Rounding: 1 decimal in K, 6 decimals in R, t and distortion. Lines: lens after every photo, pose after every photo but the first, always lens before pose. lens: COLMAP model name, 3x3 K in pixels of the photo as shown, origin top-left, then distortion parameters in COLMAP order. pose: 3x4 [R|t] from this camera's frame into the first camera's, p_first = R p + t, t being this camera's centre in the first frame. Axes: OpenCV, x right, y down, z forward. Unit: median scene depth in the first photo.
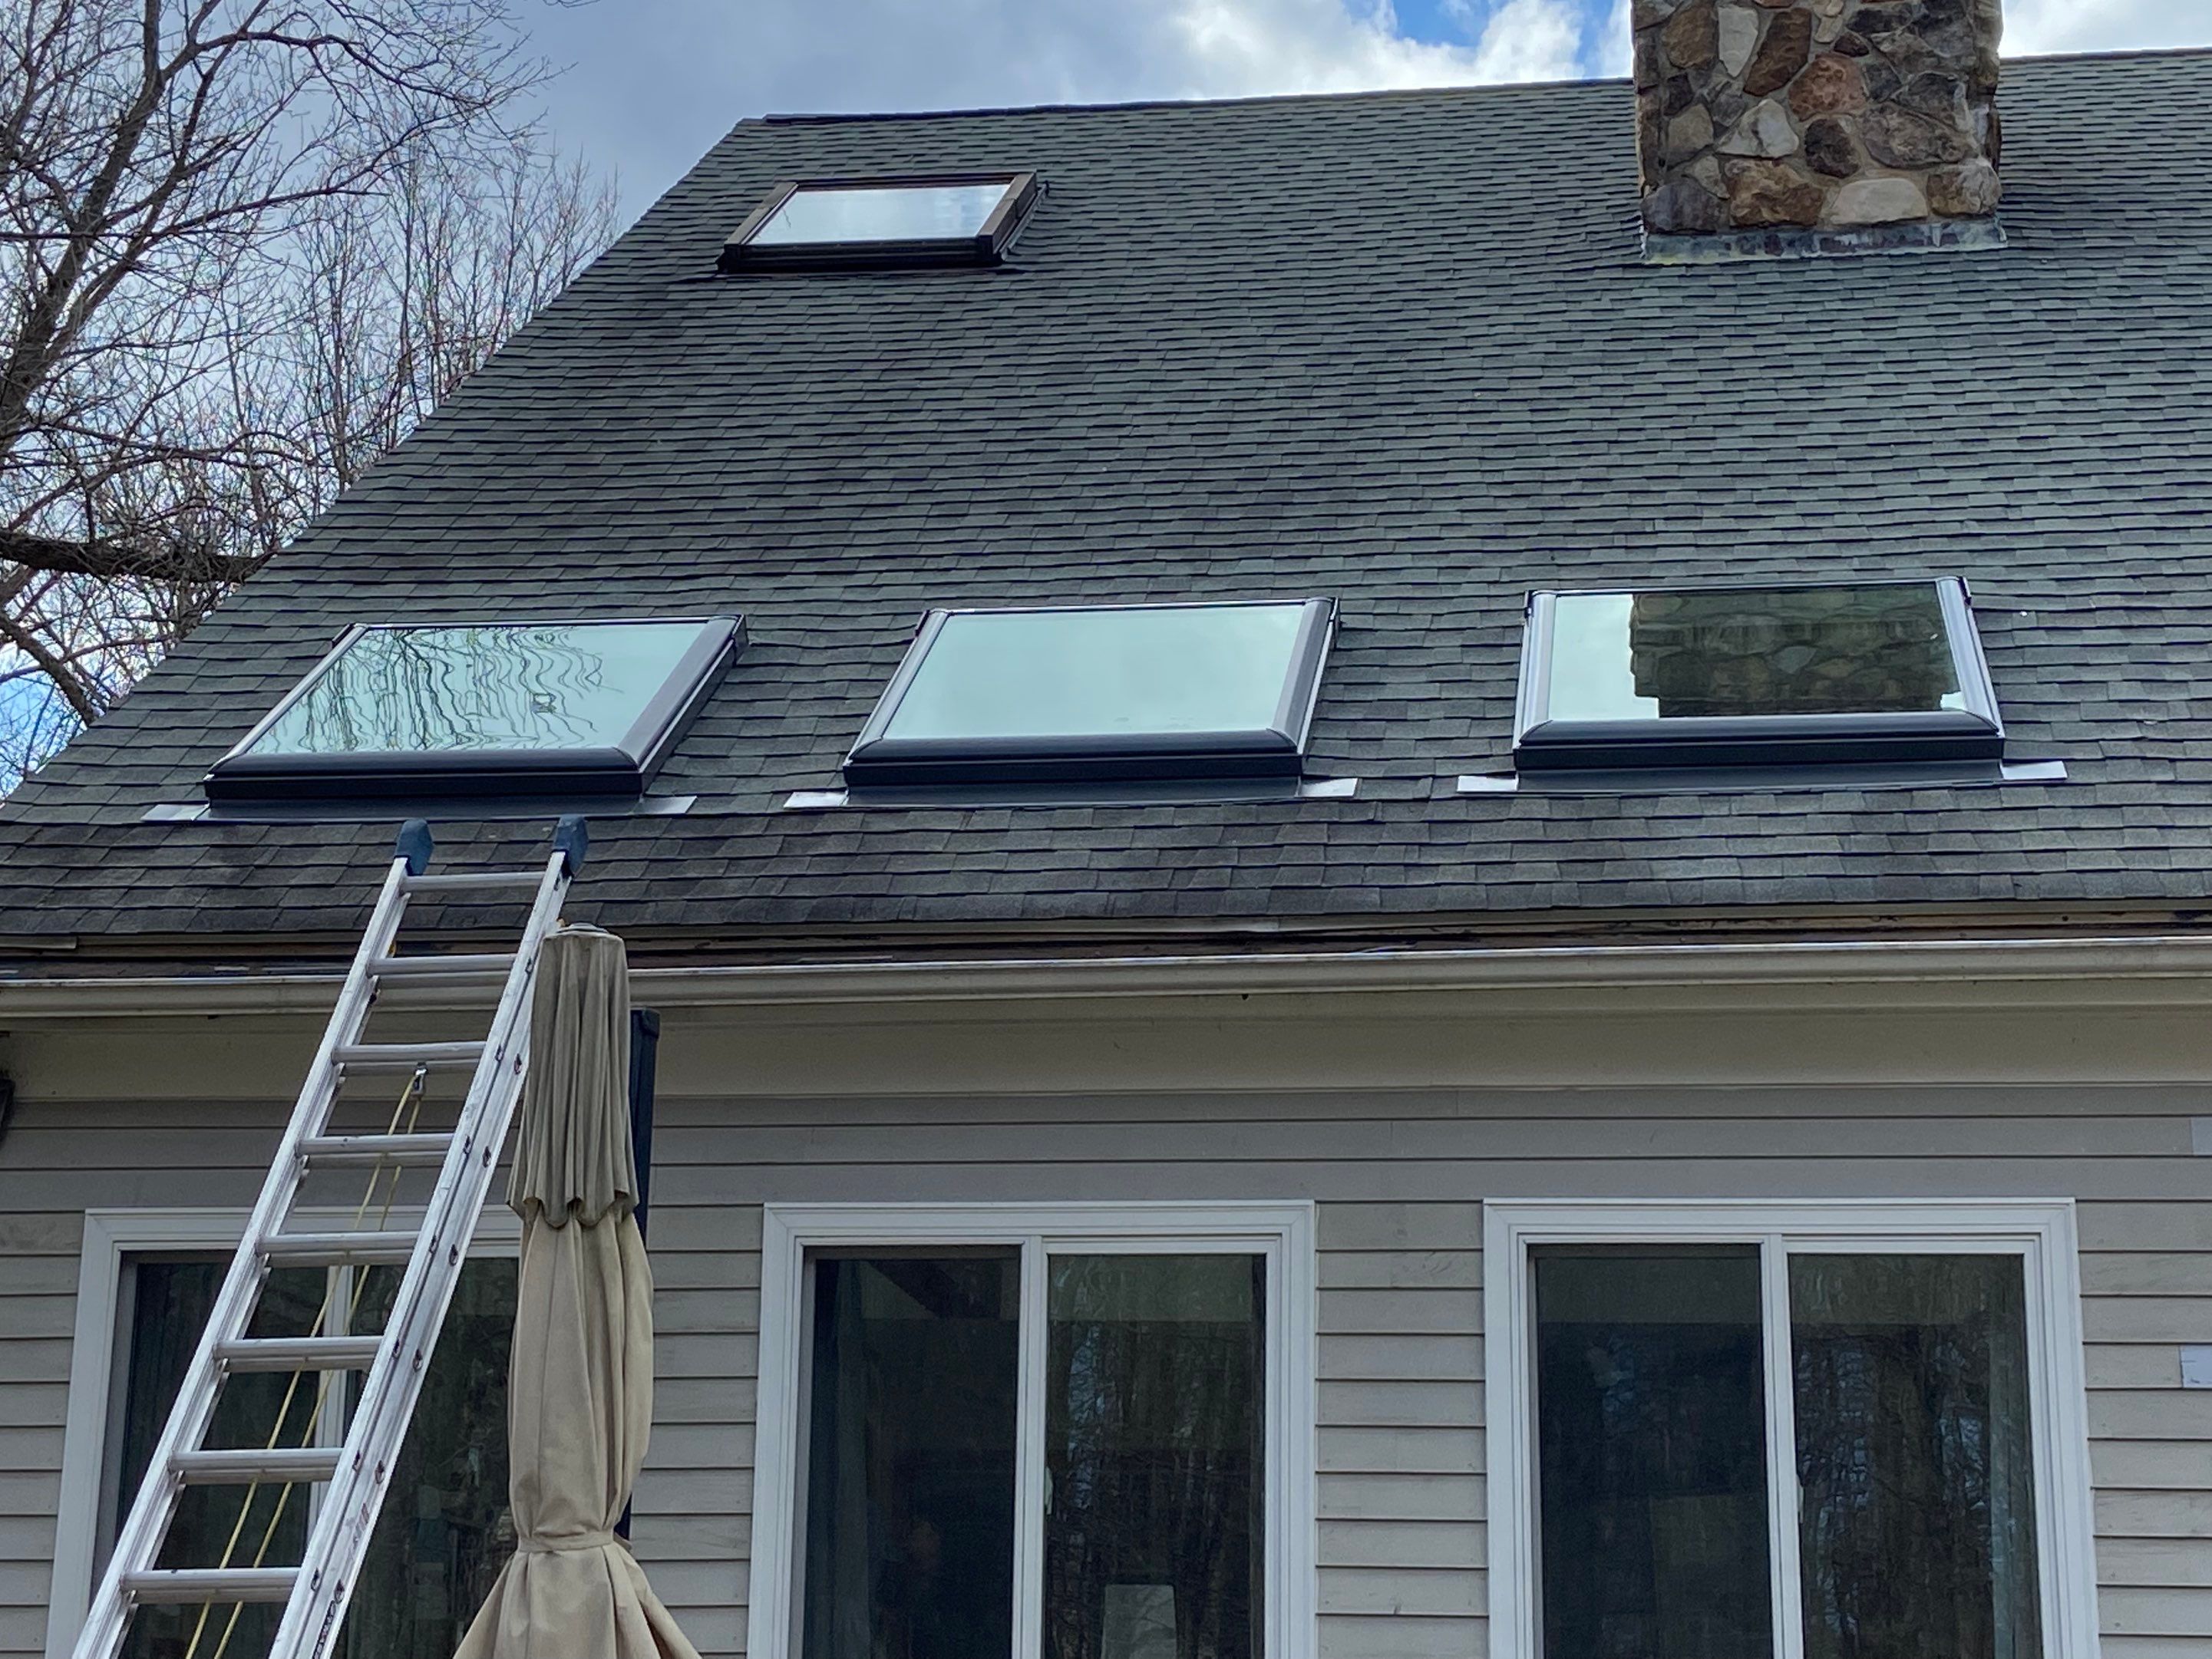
lens RADIAL K [[3789.0, 0, 1070.0], [0, 3789.0, 863.3], [0, 0, 1]] dist [0.129436, -0.157868]
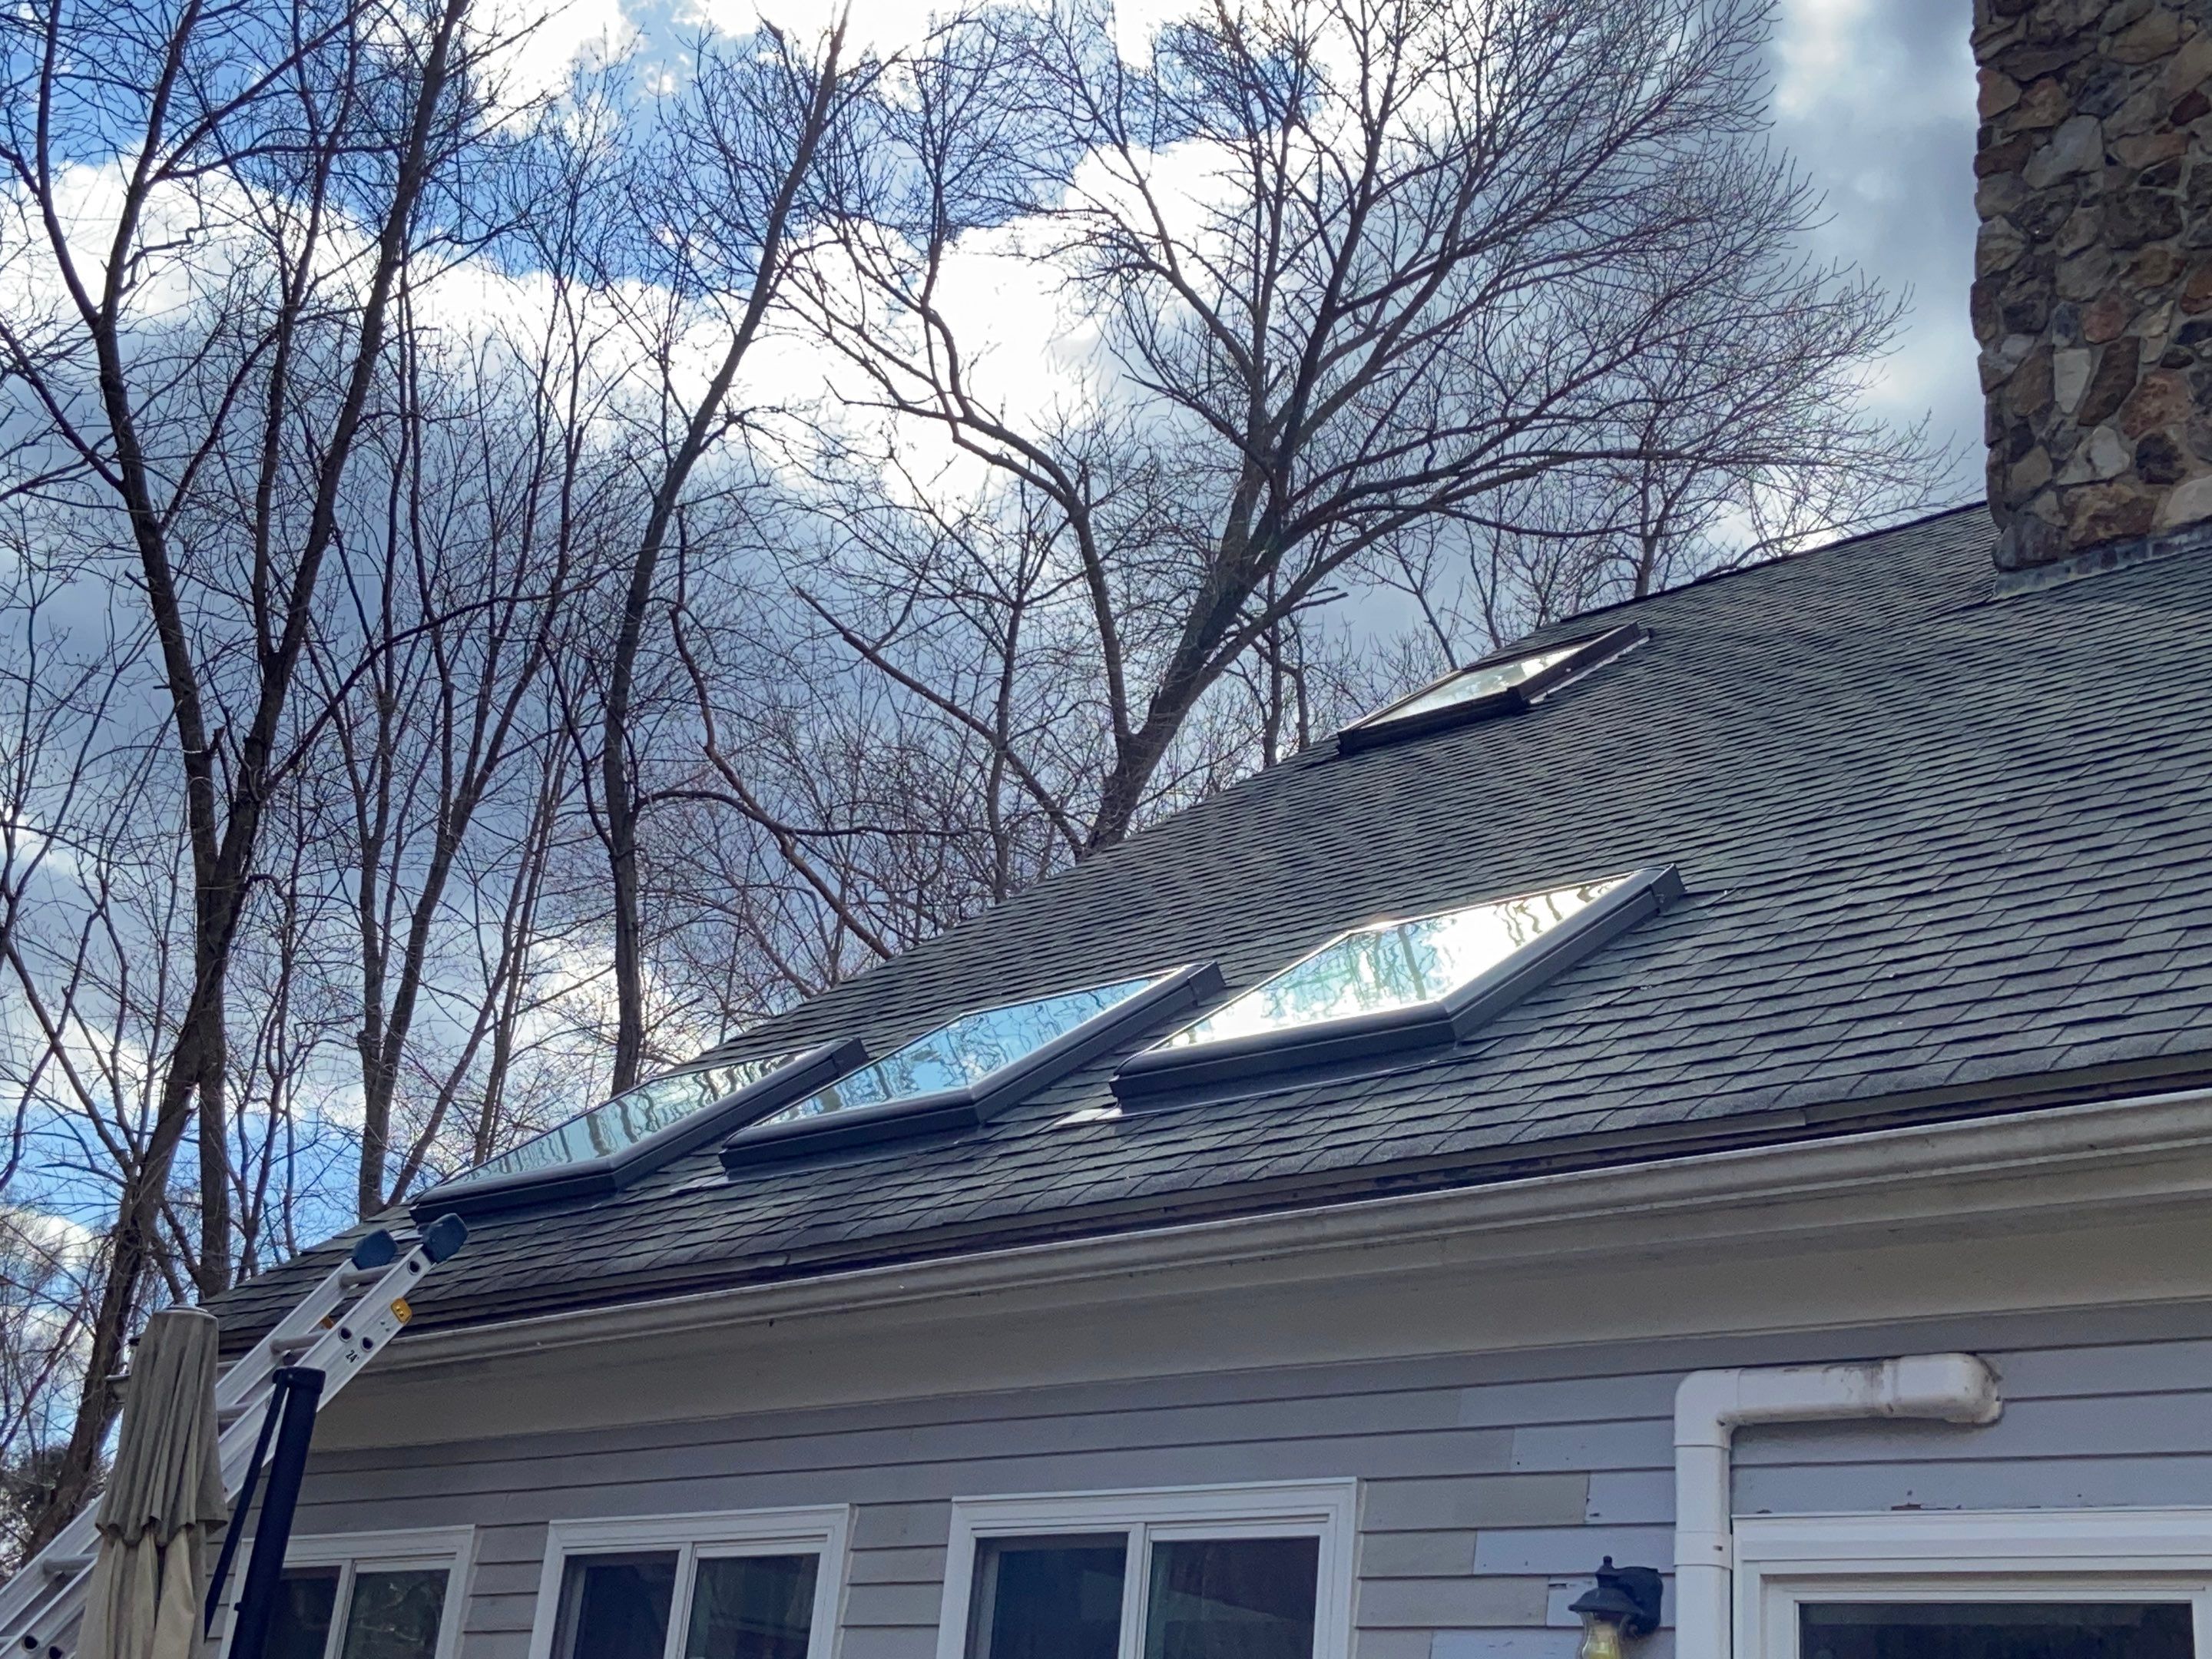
lens RADIAL K [[2908.0, 0, 1078.5], [0, 2908.0, 860.2], [0, 0, 1]] dist [0.124451, -0.138723]
pose [[0.817933, -0.150154, -0.555374, 0.427480], [0.071026, 0.984310, -0.161520, 0.031117], [0.570913, 0.092666, 0.815764, 0.211214]]
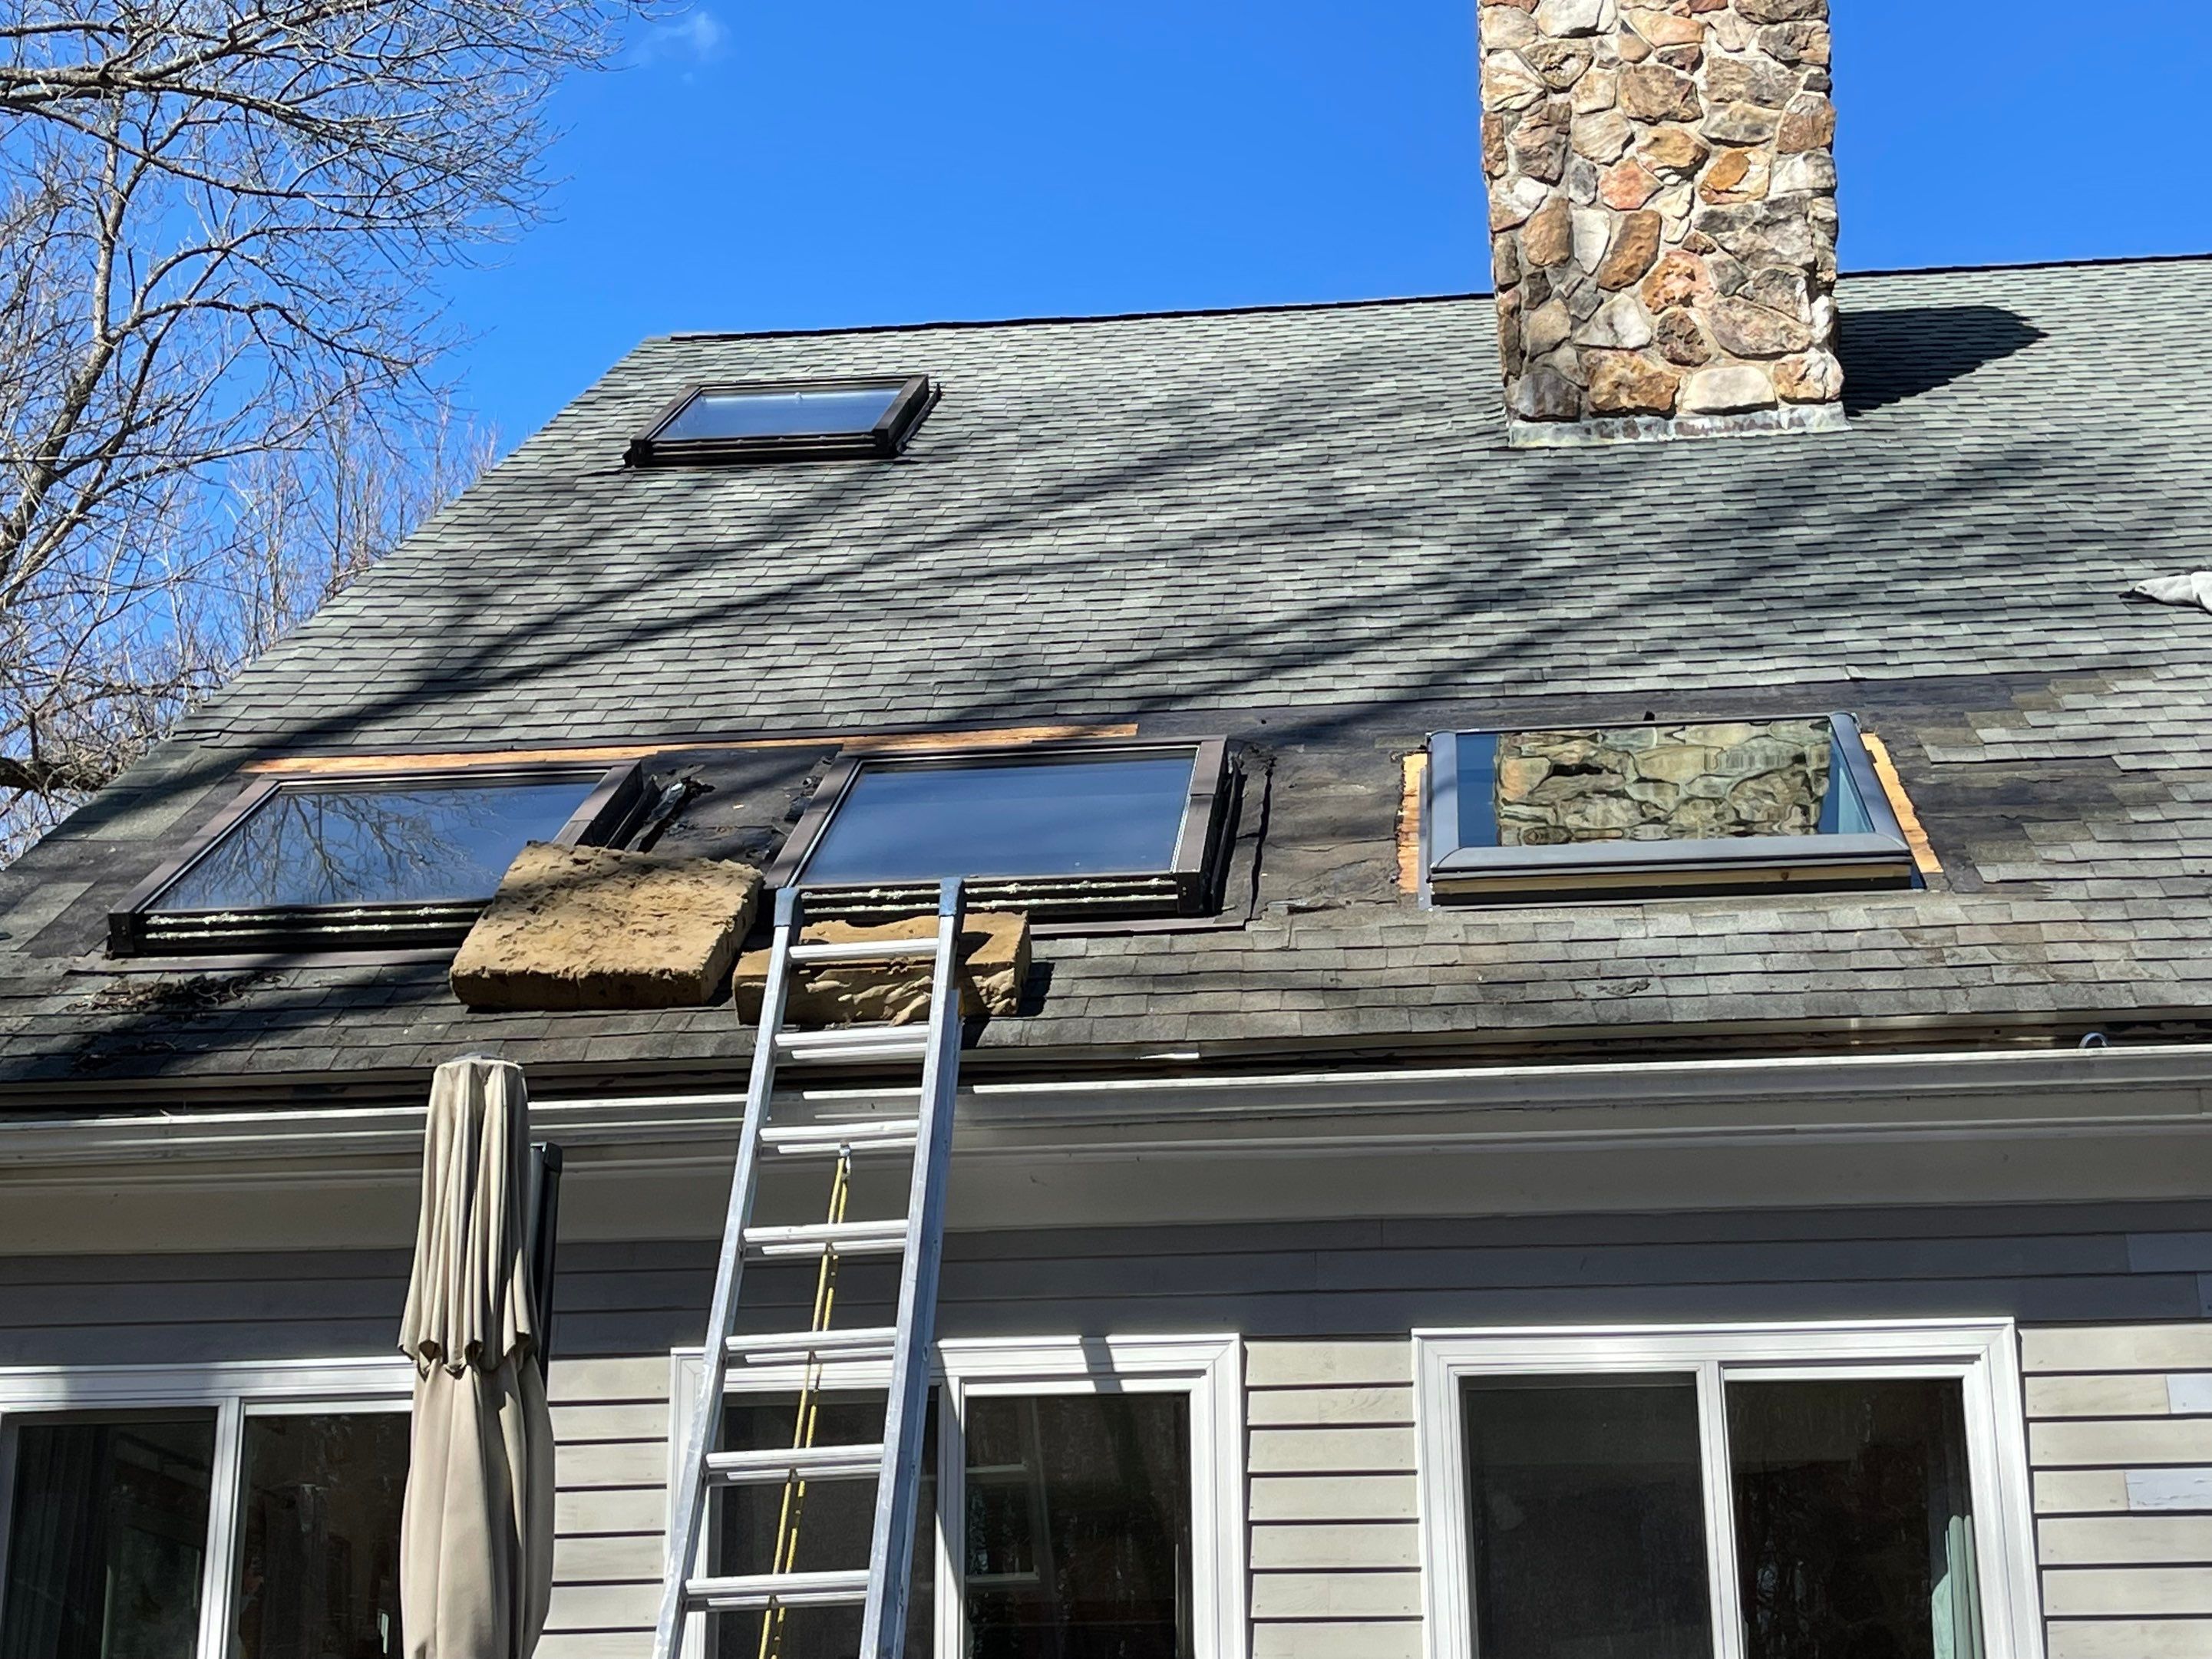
lens RADIAL K [[3395.4, 0, 1106.0], [0, 3395.4, 829.5], [0, 0, 1]] dist [0.222041, -1.064917]
pose [[0.998874, -0.010035, 0.046367, -0.006051], [0.013260, 0.997474, -0.069781, 0.013557], [-0.045550, 0.070317, 0.996484, 0.080558]]
